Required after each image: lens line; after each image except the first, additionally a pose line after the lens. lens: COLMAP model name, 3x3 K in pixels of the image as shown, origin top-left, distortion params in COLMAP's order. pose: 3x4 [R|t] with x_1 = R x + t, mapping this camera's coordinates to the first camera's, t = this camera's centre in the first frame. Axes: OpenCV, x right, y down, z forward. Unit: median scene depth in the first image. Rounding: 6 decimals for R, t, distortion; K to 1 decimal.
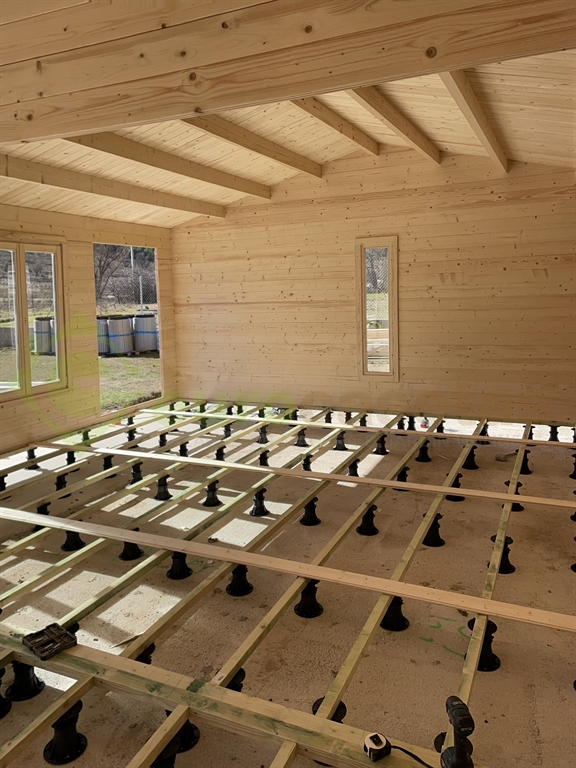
lens RADIAL K [[564.3, 0, 273.0], [0, 564.3, 361.7], [0, 0, 1]] dist [0.044115, -0.022136]
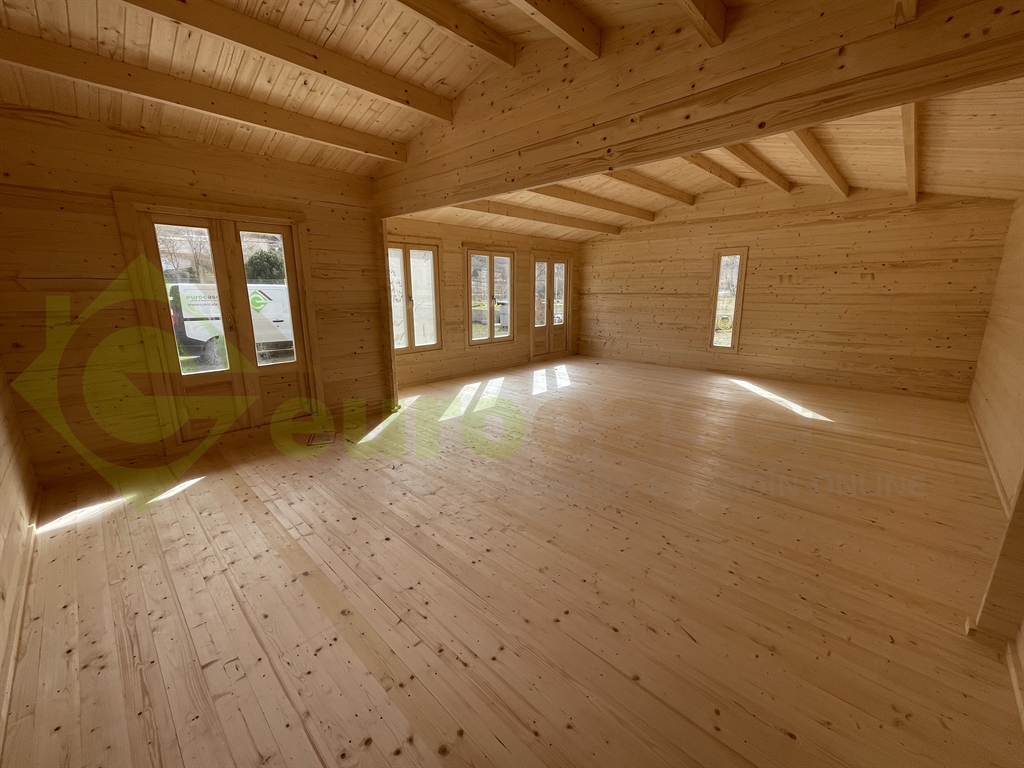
lens RADIAL K [[411.8, 0, 504.0], [0, 411.8, 379.3], [0, 0, 1]] dist [-0.002524, 0.000974]
pose [[0.943392, 0.097283, -0.317092, 0.009567], [-0.069546, 0.992785, 0.097675, 0.042120], [0.324307, -0.070094, 0.943351, -0.163625]]
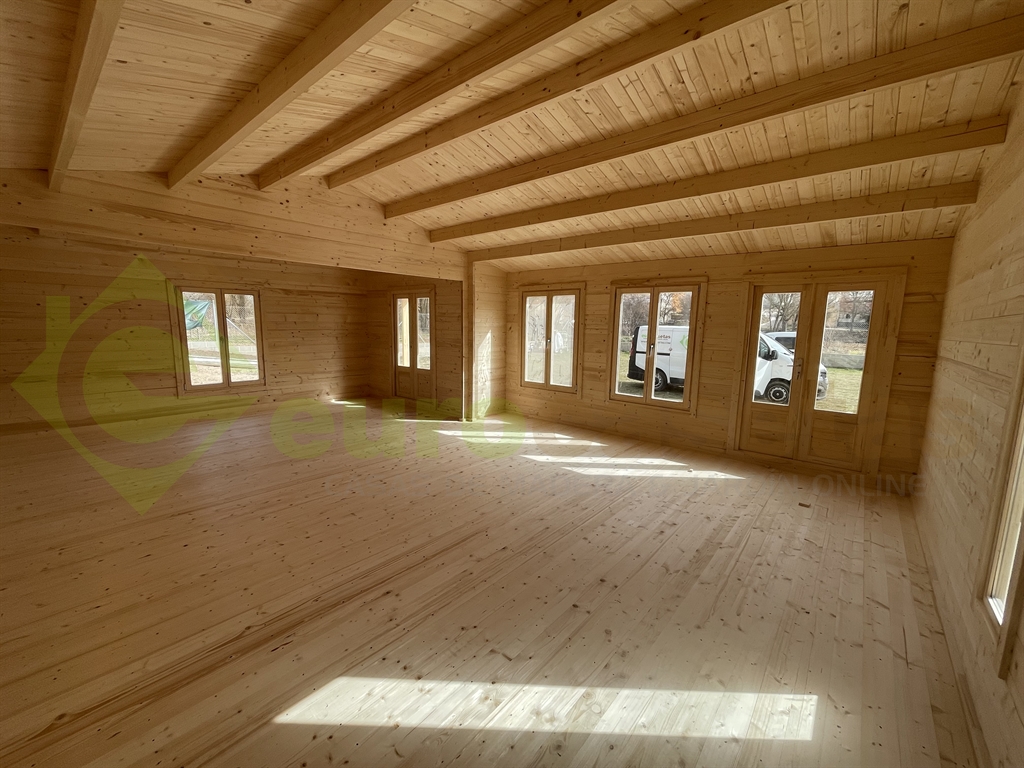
lens RADIAL K [[411.8, 0, 510.6], [0, 411.8, 381.3], [0, 0, 1]] dist [-0.002524, 0.000974]
pose [[-0.262756, 0.155137, -0.952309, 0.466762], [-0.145258, 0.969380, 0.197997, -0.110977], [0.953865, 0.190355, -0.232176, 0.760228]]
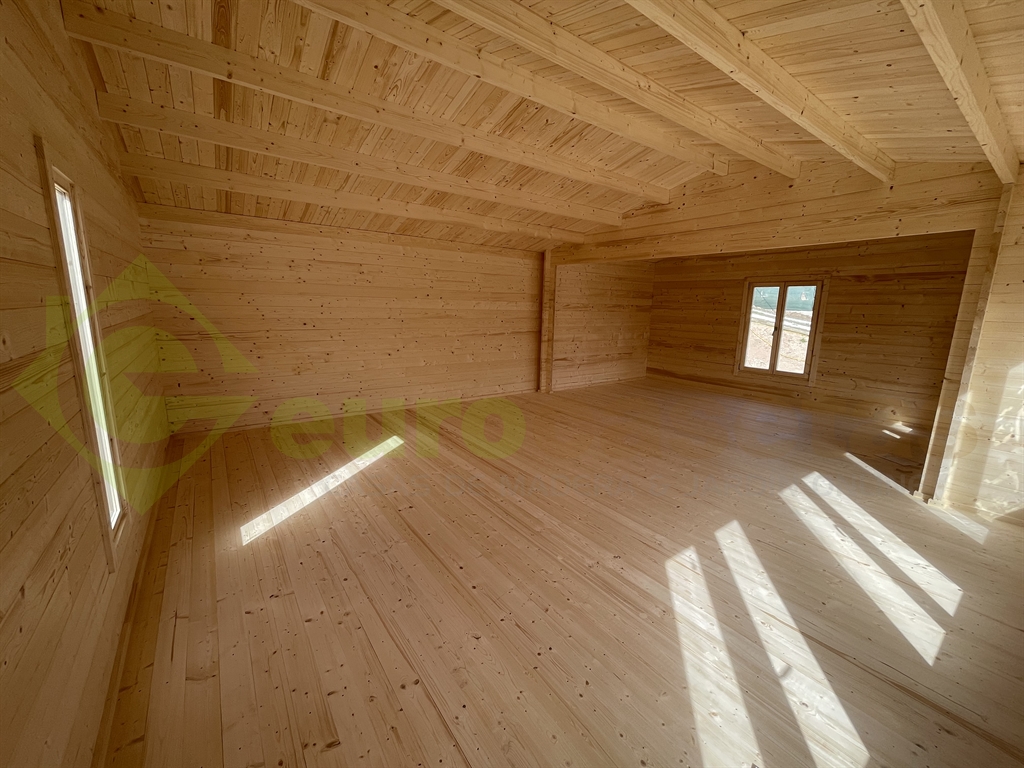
lens RADIAL K [[411.8, 0, 512.7], [0, 411.8, 384.5], [0, 0, 1]] dist [-0.002524, 0.000974]
pose [[-0.878098, -0.083882, 0.471070, -0.184378], [0.067406, 0.953009, 0.295347, -0.134707], [-0.473709, 0.291096, -0.831182, 1.075543]]
